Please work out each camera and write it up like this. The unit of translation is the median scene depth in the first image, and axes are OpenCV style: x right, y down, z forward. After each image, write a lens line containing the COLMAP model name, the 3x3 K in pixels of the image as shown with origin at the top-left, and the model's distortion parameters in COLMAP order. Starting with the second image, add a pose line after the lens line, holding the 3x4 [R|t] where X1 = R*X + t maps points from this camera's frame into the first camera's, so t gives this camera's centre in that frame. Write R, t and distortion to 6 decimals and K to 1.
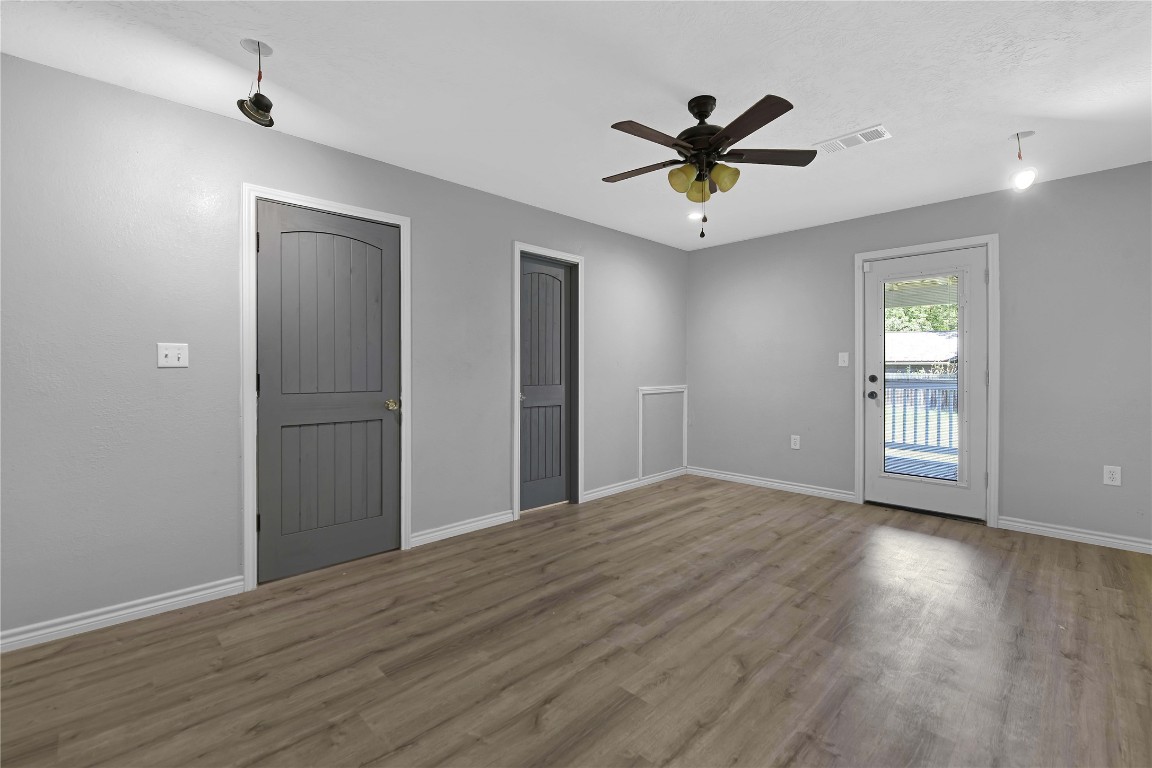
lens RADIAL K [[493.4, 0, 582.2], [0, 493.4, 376.7], [0, 0, 1]] dist [-0.013145, -0.000450]
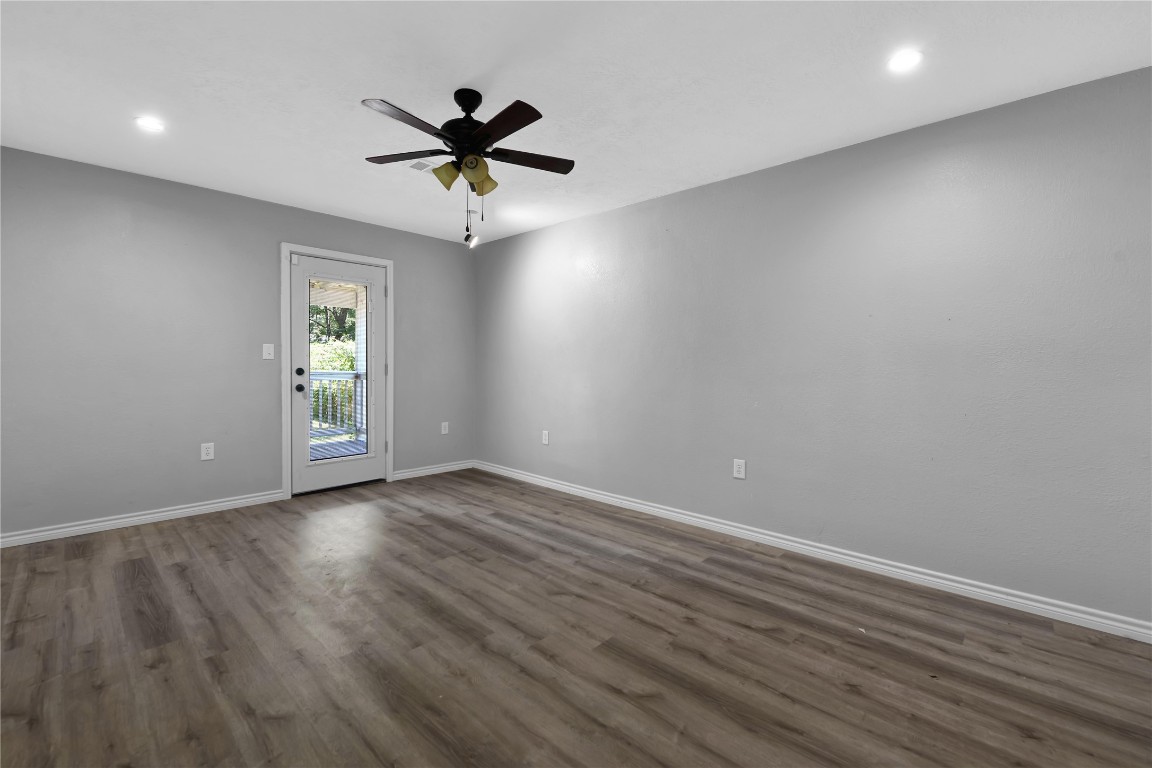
lens RADIAL K [[493.4, 0, 581.7], [0, 493.4, 377.9], [0, 0, 1]] dist [-0.013145, -0.000450]
pose [[-0.038115, -0.028775, 0.998859, -0.698843], [0.008128, 0.999543, 0.029104, -0.012621], [-0.999240, 0.009228, -0.037864, 0.726230]]
